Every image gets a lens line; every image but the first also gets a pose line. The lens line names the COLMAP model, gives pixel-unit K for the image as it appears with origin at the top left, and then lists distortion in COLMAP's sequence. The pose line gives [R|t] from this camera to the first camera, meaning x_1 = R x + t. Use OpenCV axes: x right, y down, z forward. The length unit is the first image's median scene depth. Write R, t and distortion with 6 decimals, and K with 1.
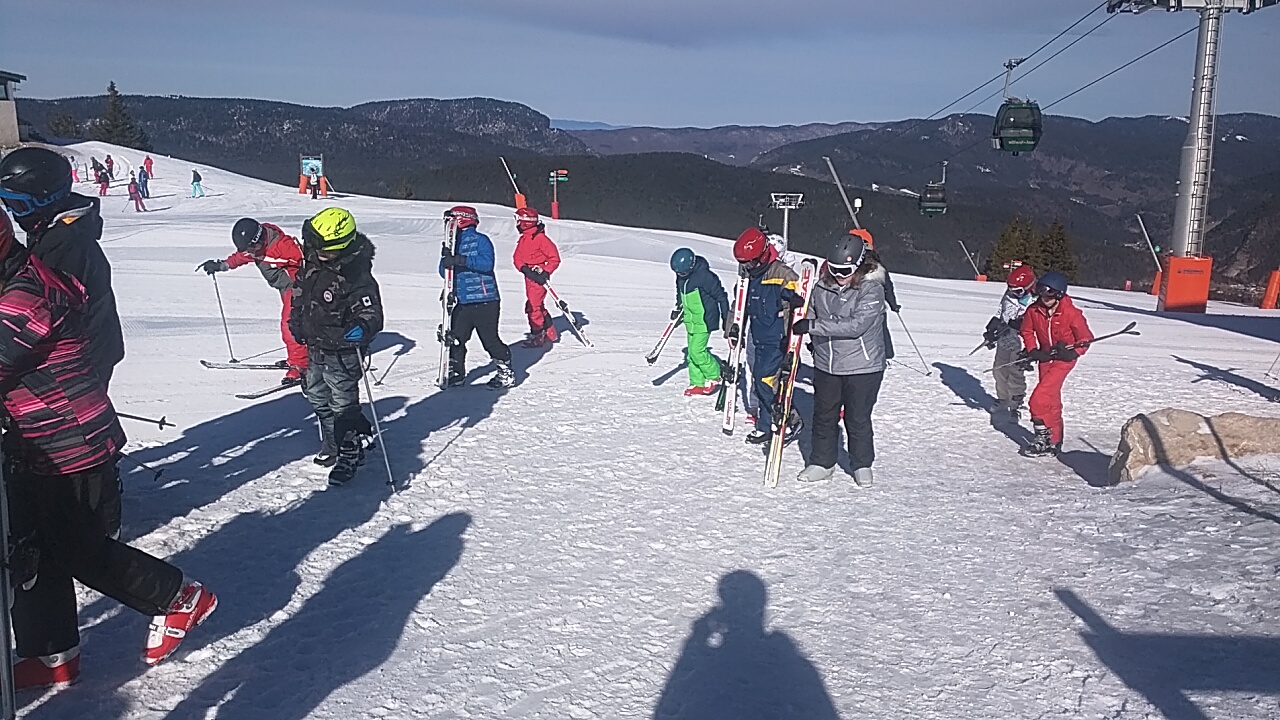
lens RADIAL K [[1046.0, 0, 645.8], [0, 1046.0, 378.6], [0, 0, 1]] dist [0.049433, -0.042171]
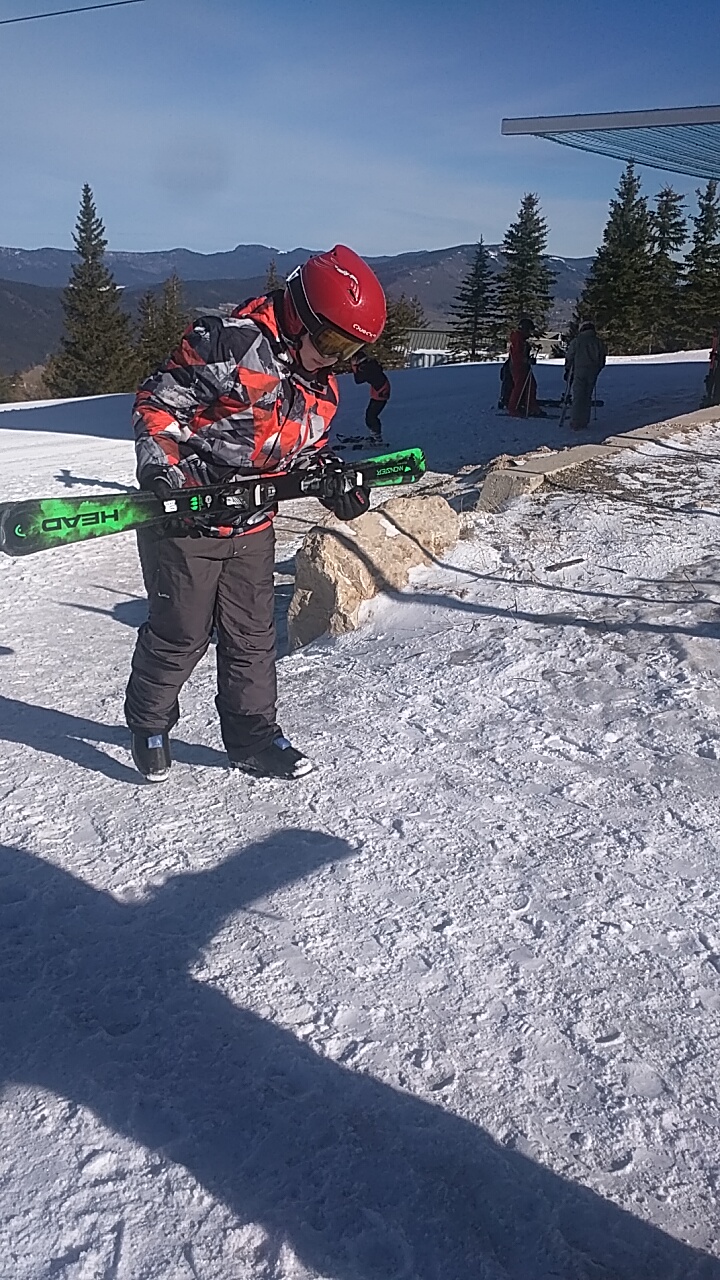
lens RADIAL K [[1046.0, 0, 348.4], [0, 1046.0, 613.8], [0, 0, 1]] dist [0.049433, -0.042171]
pose [[0.576589, -0.269553, 0.771289, -0.012806], [0.185462, 0.962548, 0.197750, -0.015504], [-0.795707, 0.029024, 0.604986, 0.240426]]
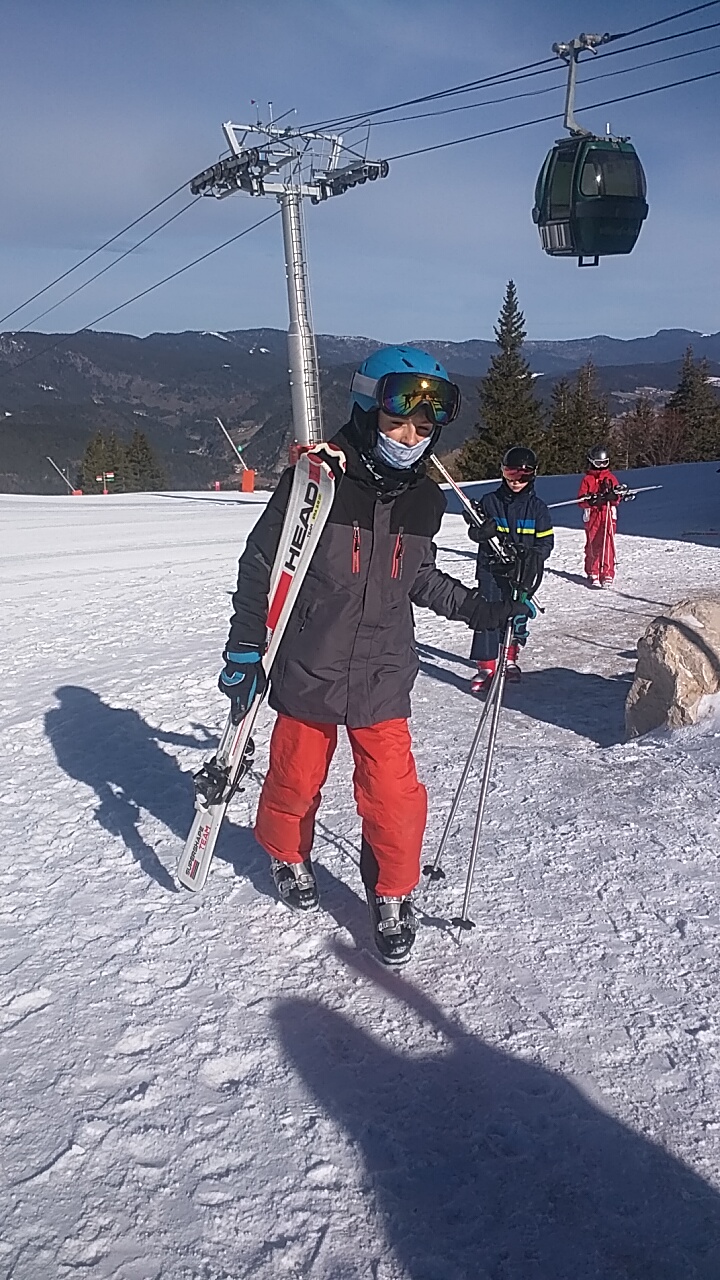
lens RADIAL K [[1046.0, 0, 381.8], [0, 1046.0, 618.8], [0, 0, 1]] dist [0.049433, -0.042171]
pose [[0.820406, -0.171154, 0.545564, -0.009886], [0.160048, 0.984746, 0.068257, -0.014979], [-0.548925, 0.031318, 0.835285, 0.224190]]
